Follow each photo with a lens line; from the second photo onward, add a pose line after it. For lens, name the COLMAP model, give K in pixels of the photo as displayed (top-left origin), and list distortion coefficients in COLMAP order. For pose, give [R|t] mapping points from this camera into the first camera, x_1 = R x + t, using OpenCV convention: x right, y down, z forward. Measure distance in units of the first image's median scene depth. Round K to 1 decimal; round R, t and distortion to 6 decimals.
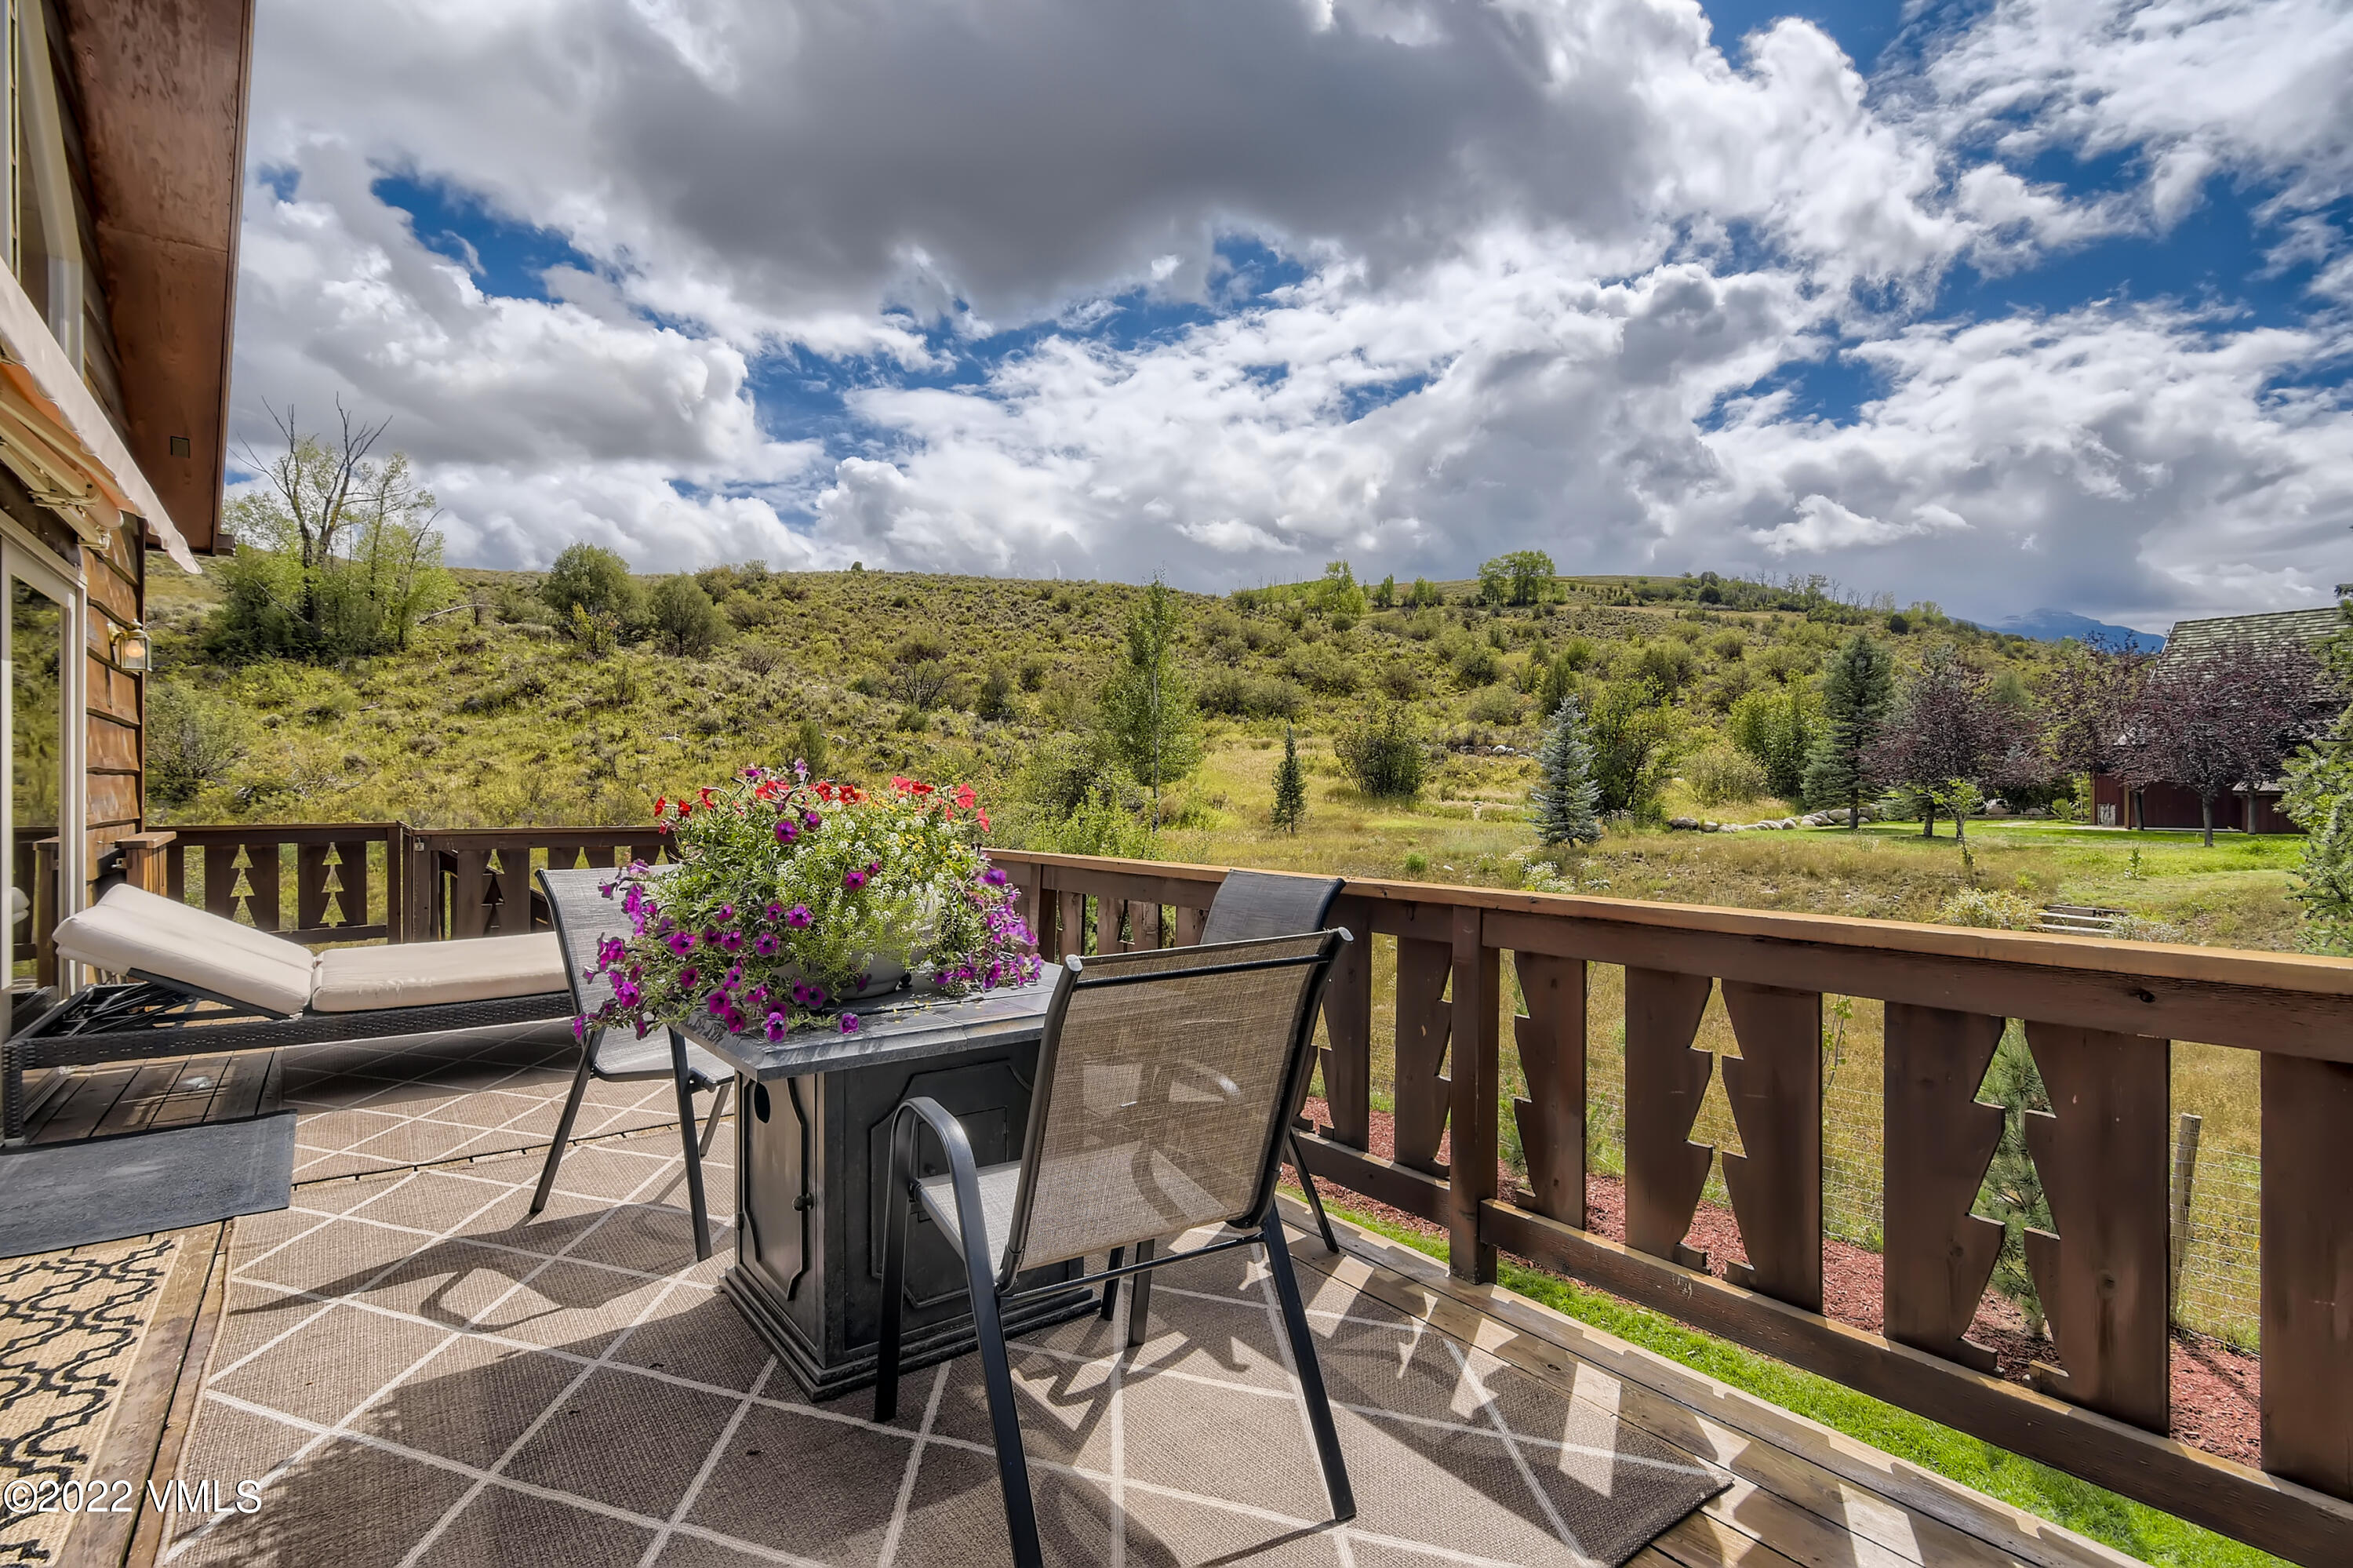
lens RADIAL K [[1139.1, 0, 1176.3], [0, 1139.1, 738.8], [0, 0, 1]] dist [0.017463, -0.004637]
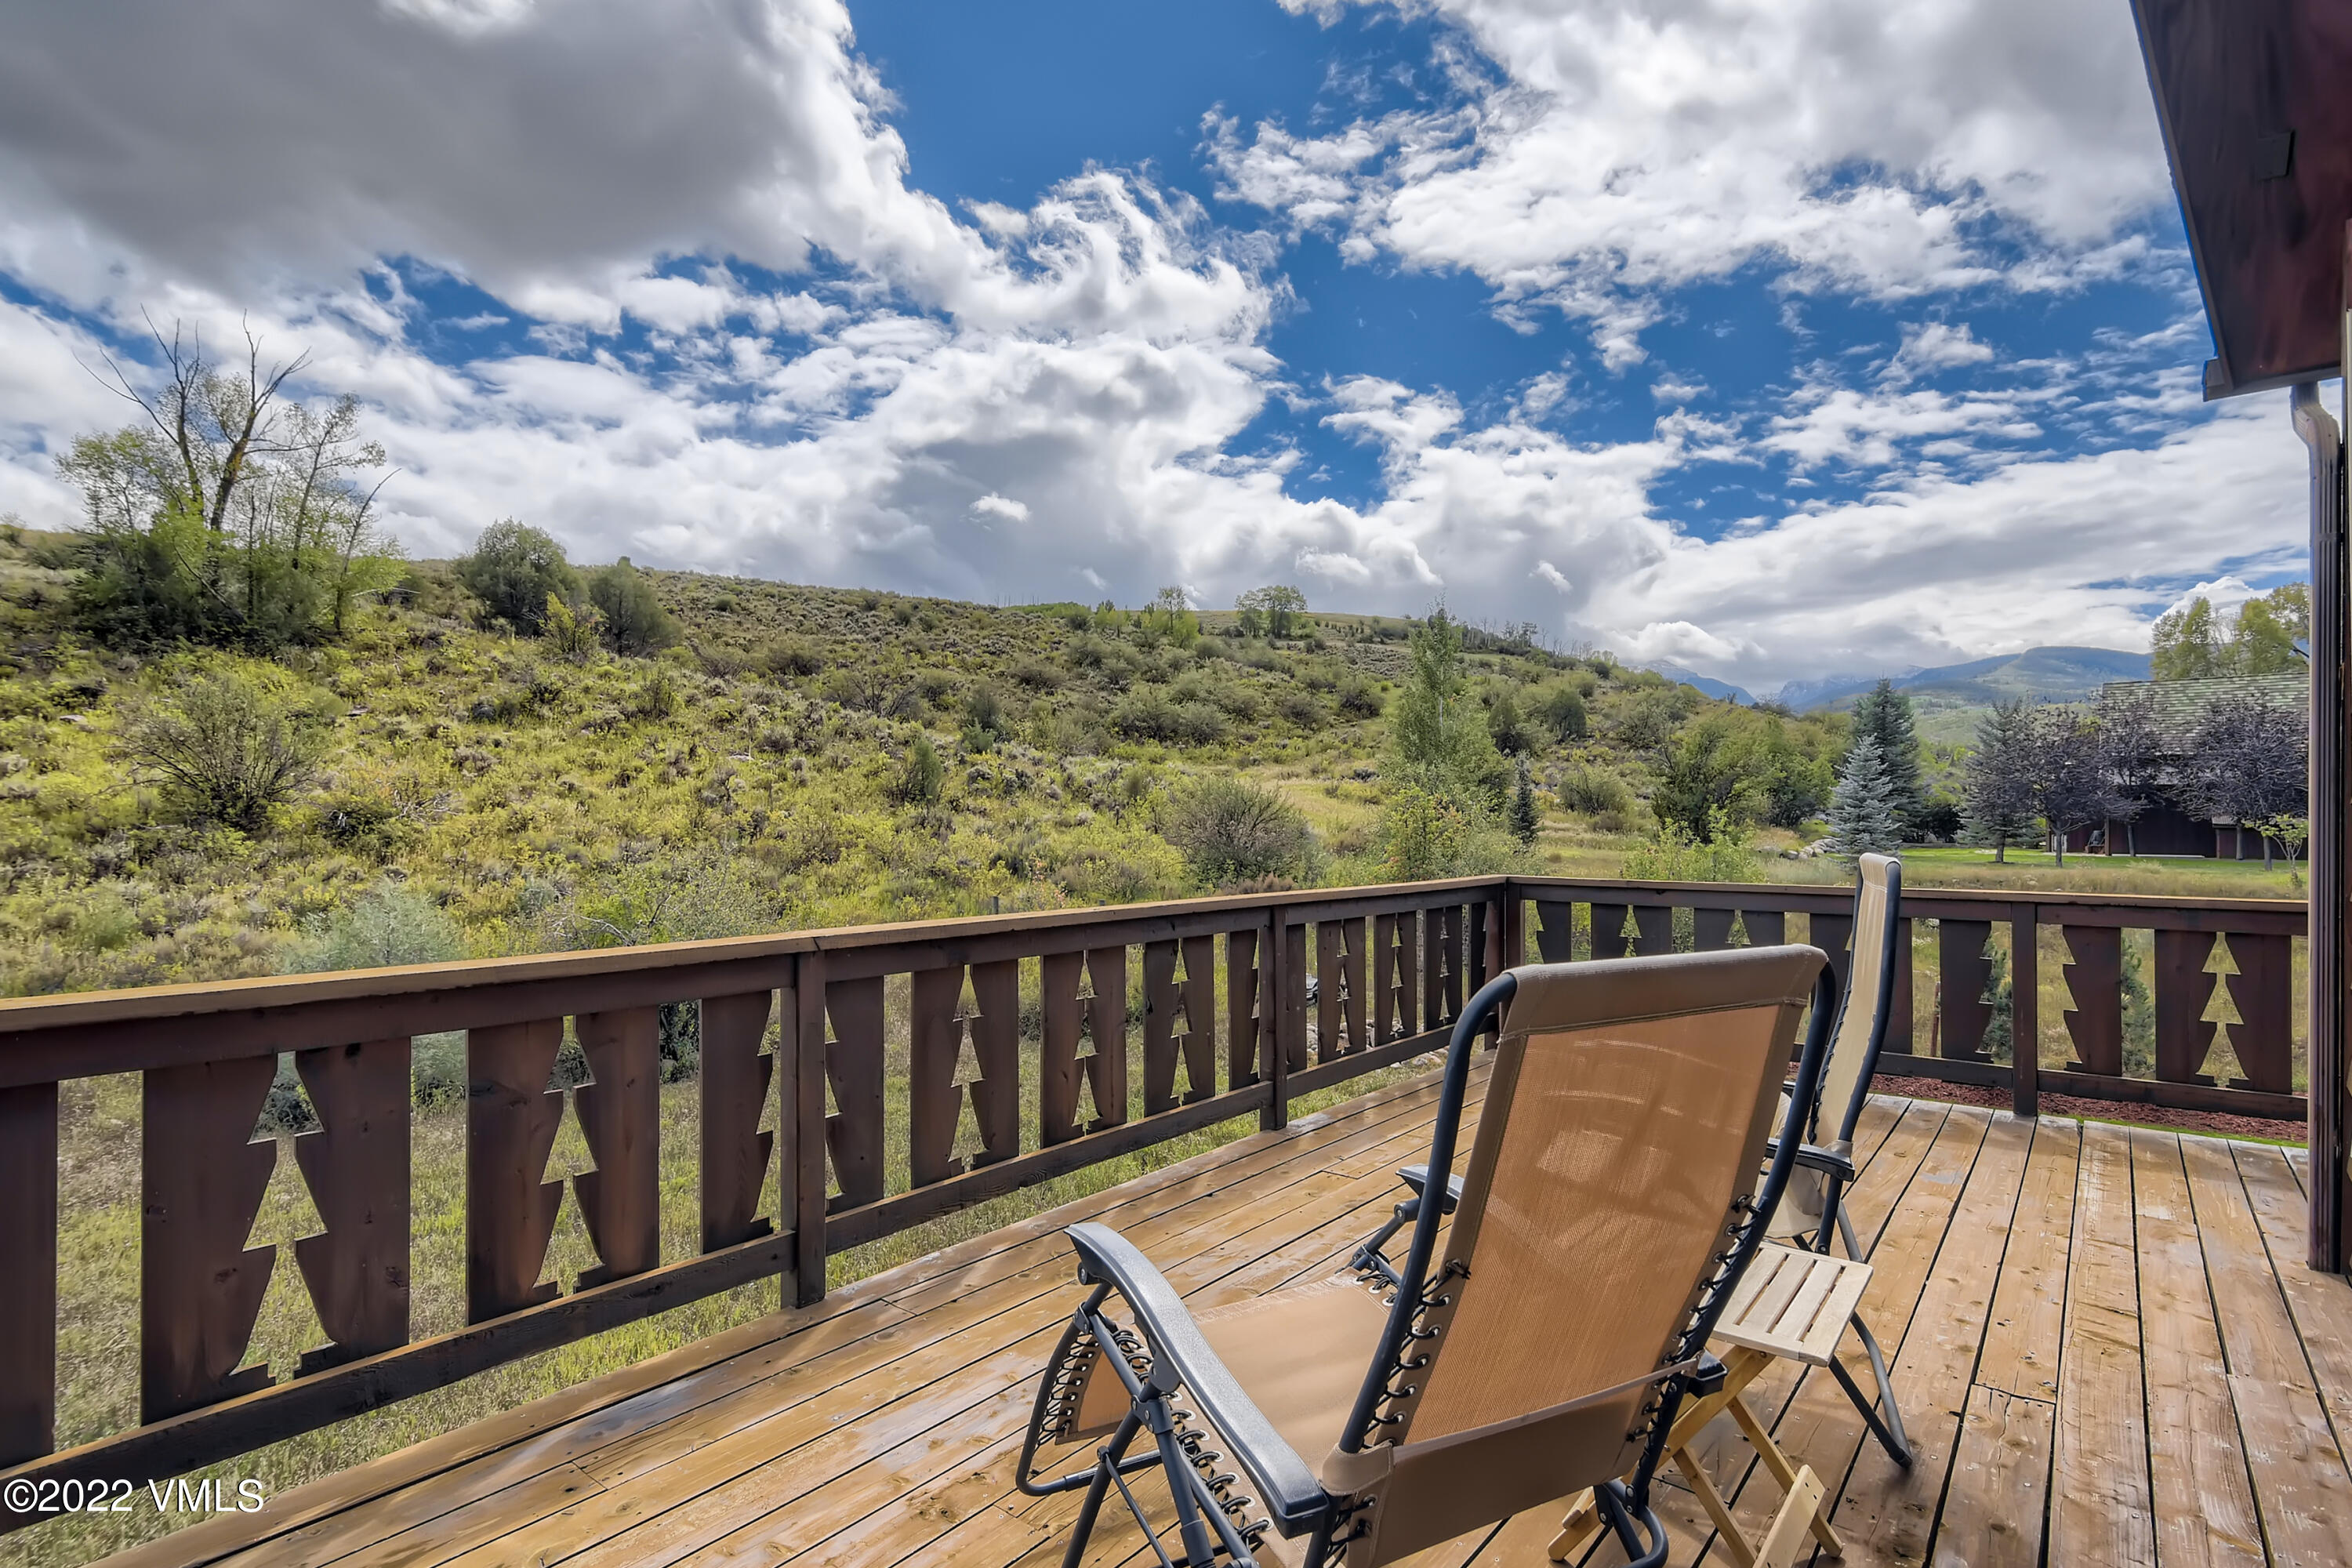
lens RADIAL K [[1138.6, 0, 1179.4], [0, 1138.6, 801.7], [0, 0, 1]] dist [0.017463, -0.004637]
pose [[0.965927, 0.007455, 0.258706, -0.150298], [-0.016407, 0.999338, 0.032460, -0.000184], [-0.258293, -0.035599, 0.965411, 0.033249]]
